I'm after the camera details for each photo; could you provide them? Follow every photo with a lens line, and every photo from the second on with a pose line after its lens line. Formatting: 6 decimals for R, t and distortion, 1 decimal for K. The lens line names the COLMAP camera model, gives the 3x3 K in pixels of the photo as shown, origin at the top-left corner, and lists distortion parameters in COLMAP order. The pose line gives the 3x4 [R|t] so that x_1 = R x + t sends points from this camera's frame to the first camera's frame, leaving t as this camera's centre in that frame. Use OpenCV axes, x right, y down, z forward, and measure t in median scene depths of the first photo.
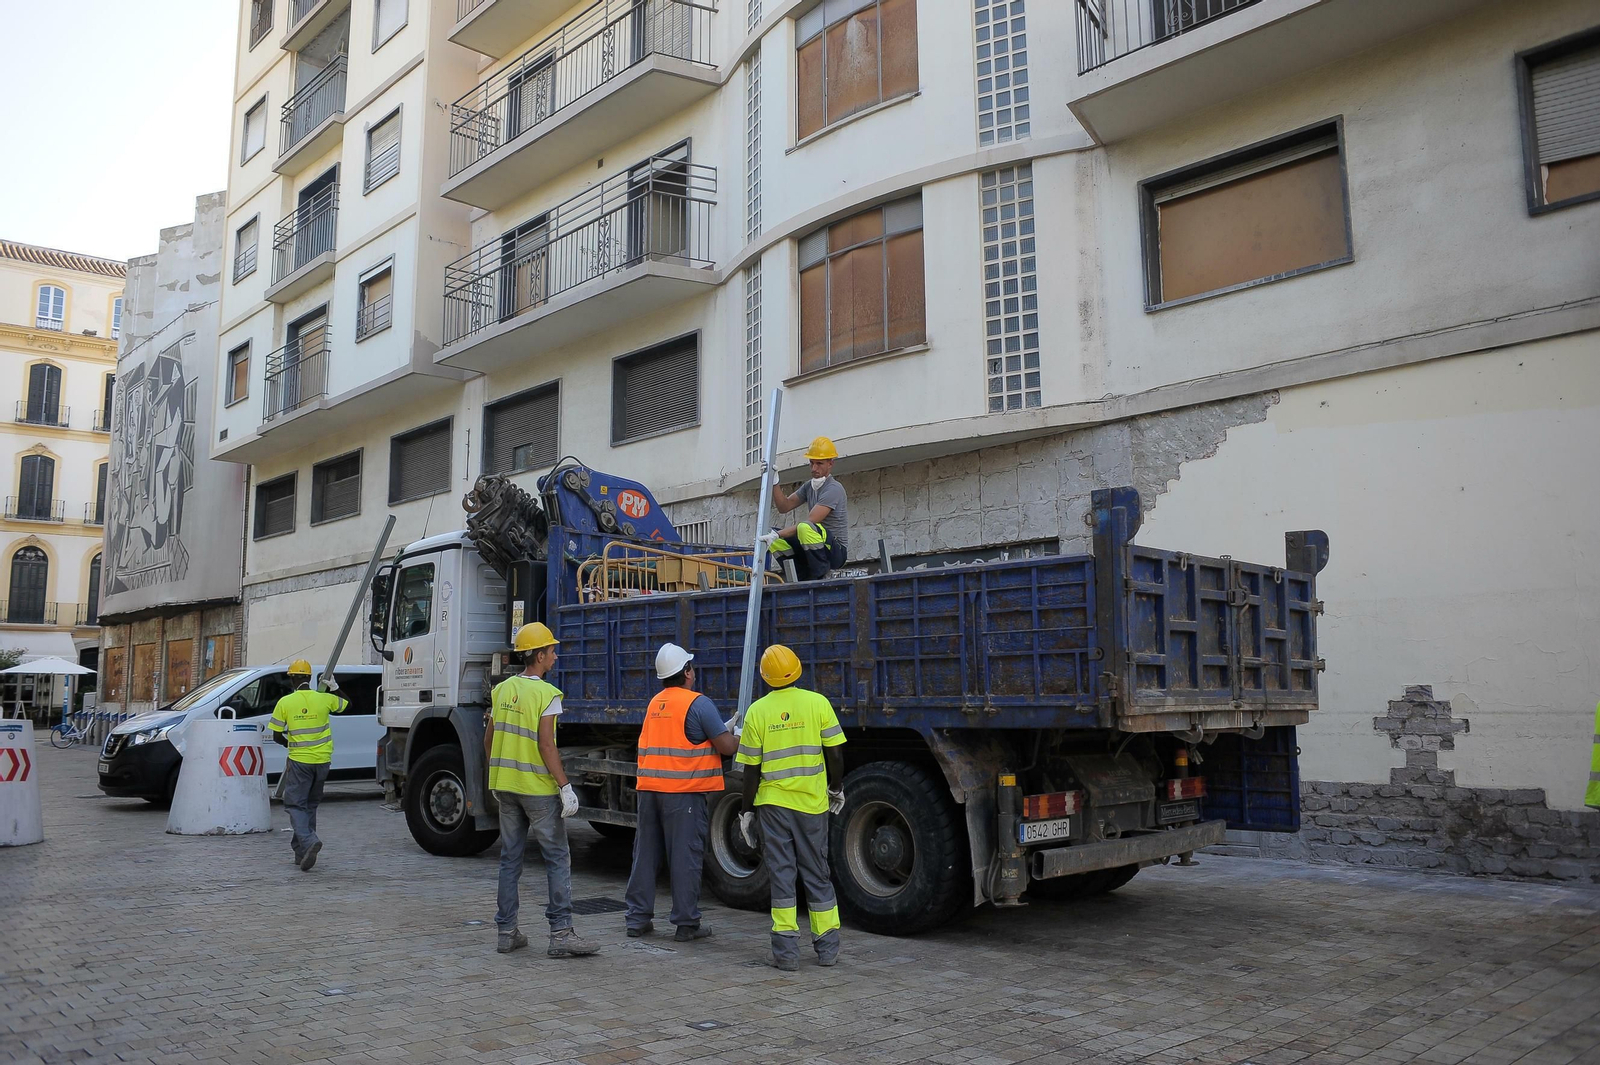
lens RADIAL K [[1271.5, 0, 801.9], [0, 1271.5, 529.0], [0, 0, 1]] dist [-0.118542, 0.123583]
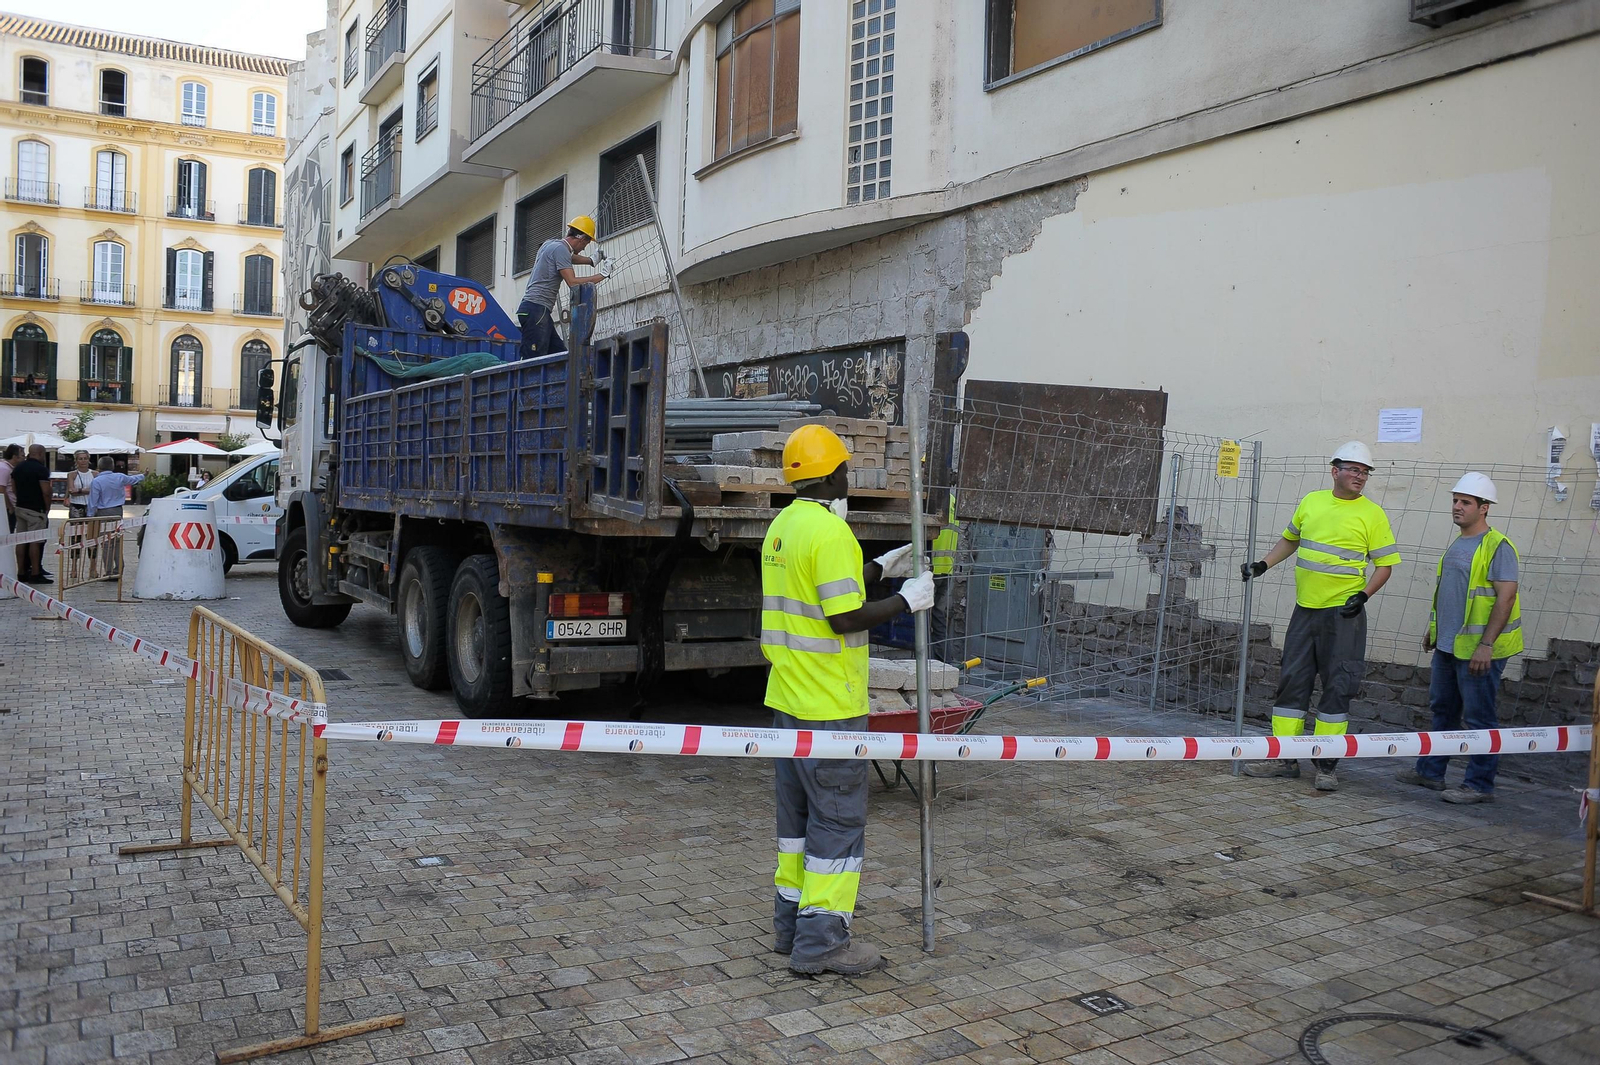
lens RADIAL K [[1271.5, 0, 802.4], [0, 1271.5, 530.1], [0, 0, 1]] dist [-0.118542, 0.123583]
pose [[0.978193, 0.041019, -0.203605, 0.313591], [-0.007993, 0.987012, 0.160445, -0.001876], [0.207542, -0.155319, 0.965817, 0.037354]]
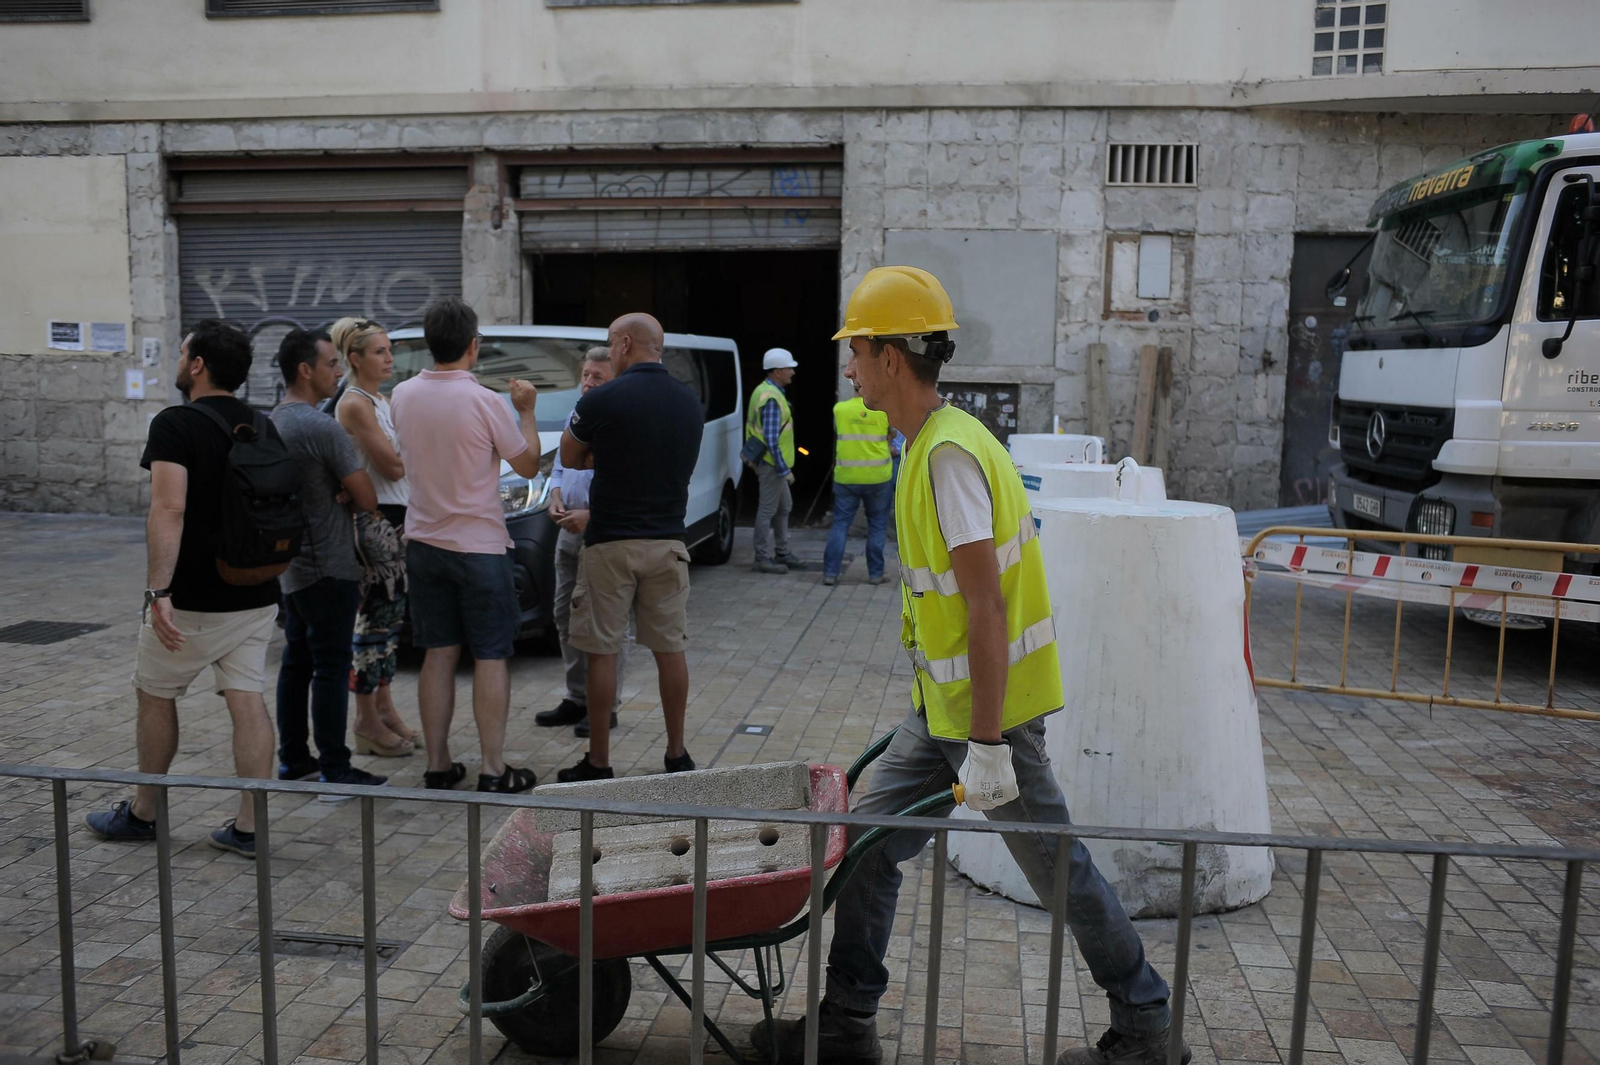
lens RADIAL K [[1271.5, 0, 807.9], [0, 1271.5, 532.0], [0, 0, 1]] dist [-0.118542, 0.123583]
pose [[0.773180, -0.058676, 0.631467, -0.851869], [-0.107417, 0.969207, 0.221582, 0.088112], [-0.625024, -0.239153, 0.743069, 0.732804]]
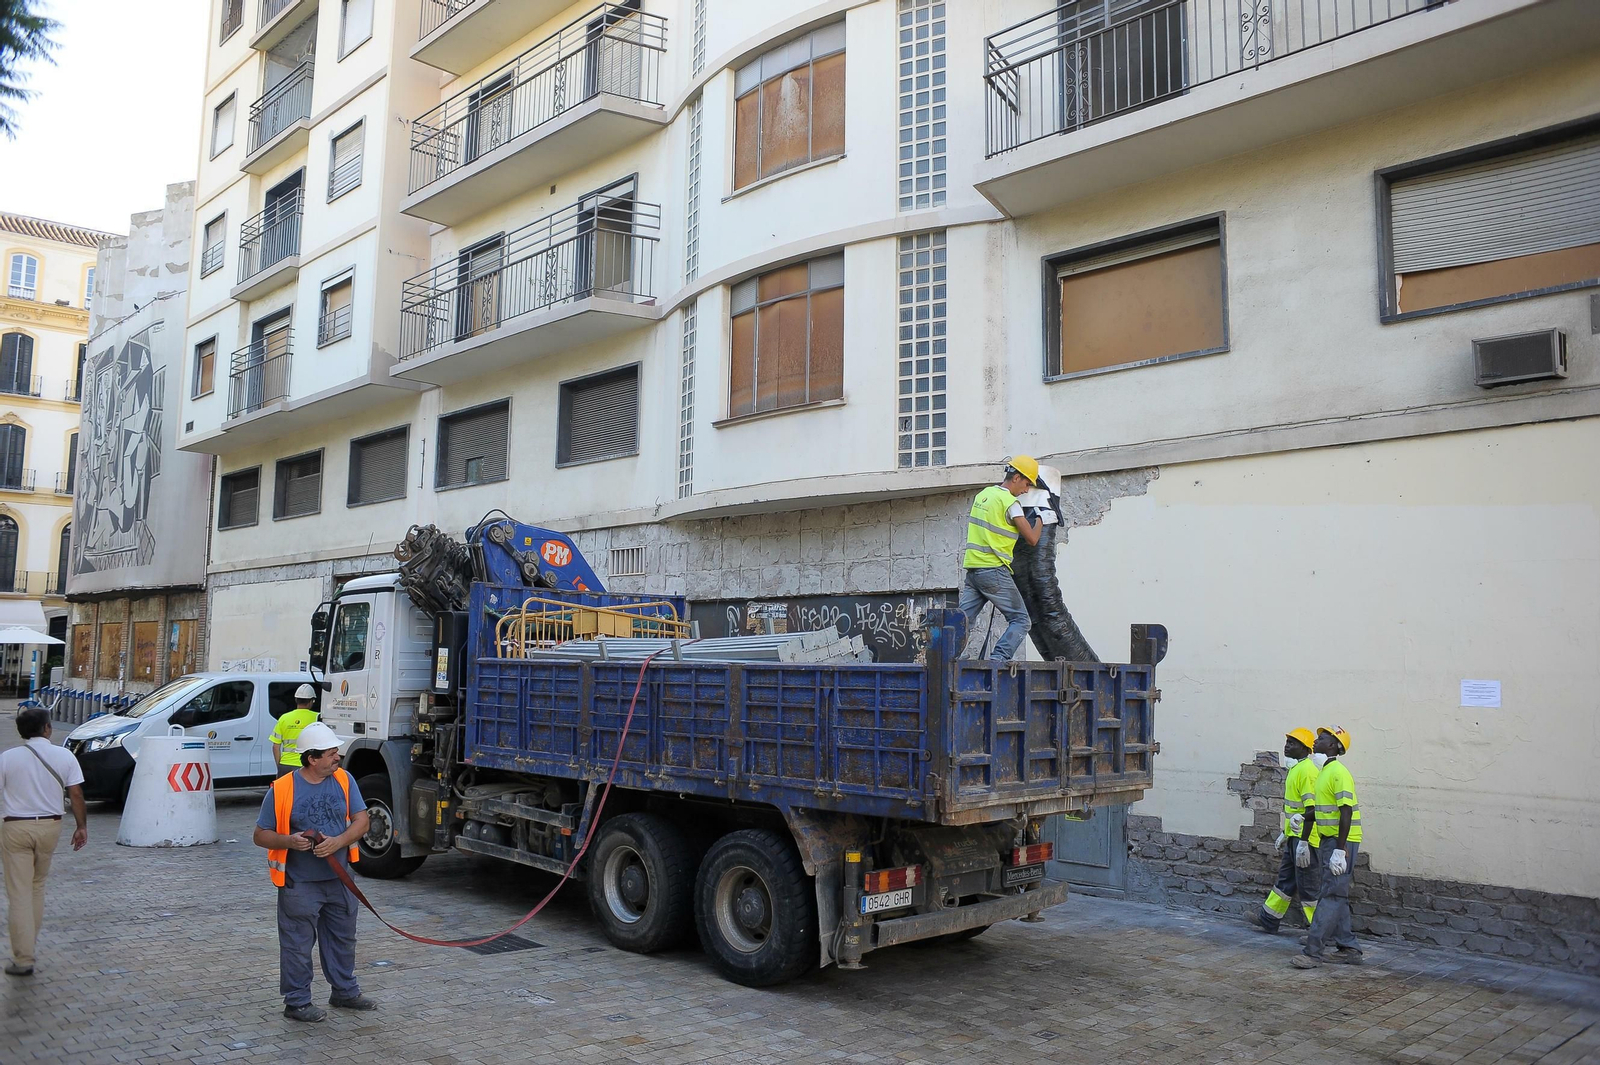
lens RADIAL K [[1271.5, 0, 802.3], [0, 1271.5, 529.1], [0, 0, 1]] dist [-0.118542, 0.123583]
pose [[0.999592, 0.023997, 0.015482, 0.051369], [-0.024403, 0.999349, 0.026570, -0.065950], [-0.014835, -0.026937, 0.999527, -0.060994]]
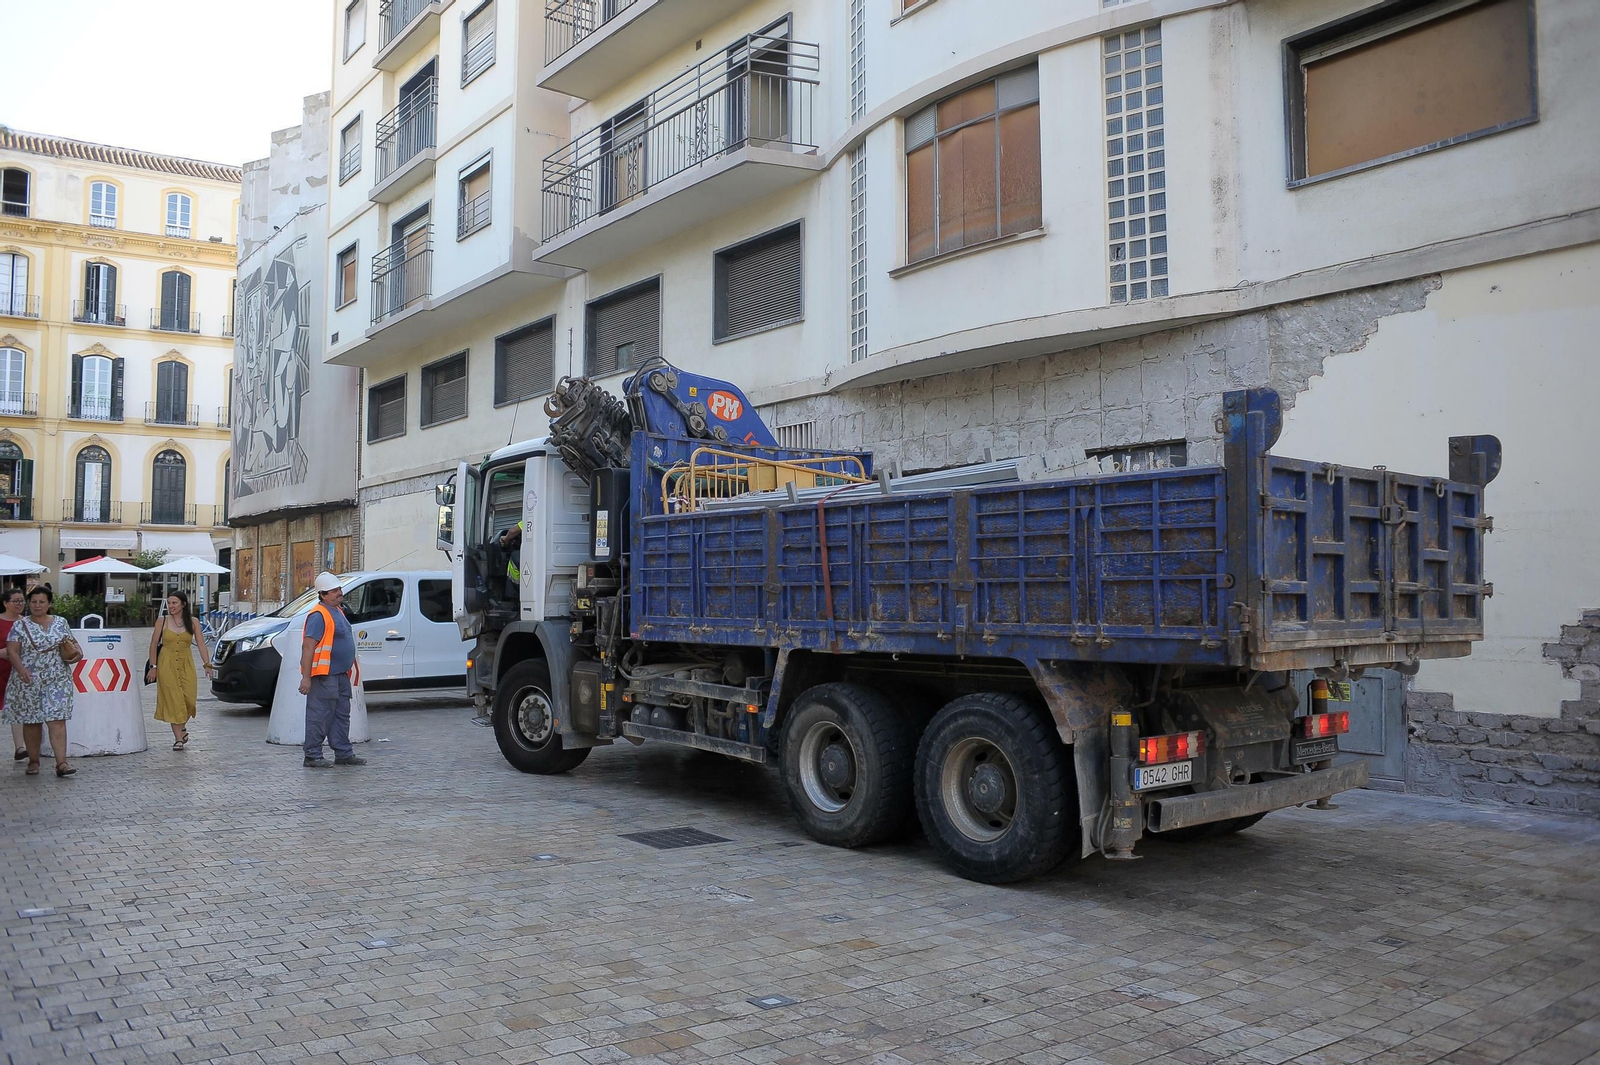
lens RADIAL K [[1271.5, 0, 801.0], [0, 1271.5, 529.2], [0, 0, 1]] dist [-0.118542, 0.123583]
pose [[0.995230, 0.000932, -0.097552, 0.013366], [0.007088, 0.996621, 0.081830, -0.004815], [0.097298, -0.082131, 0.991861, 0.059468]]
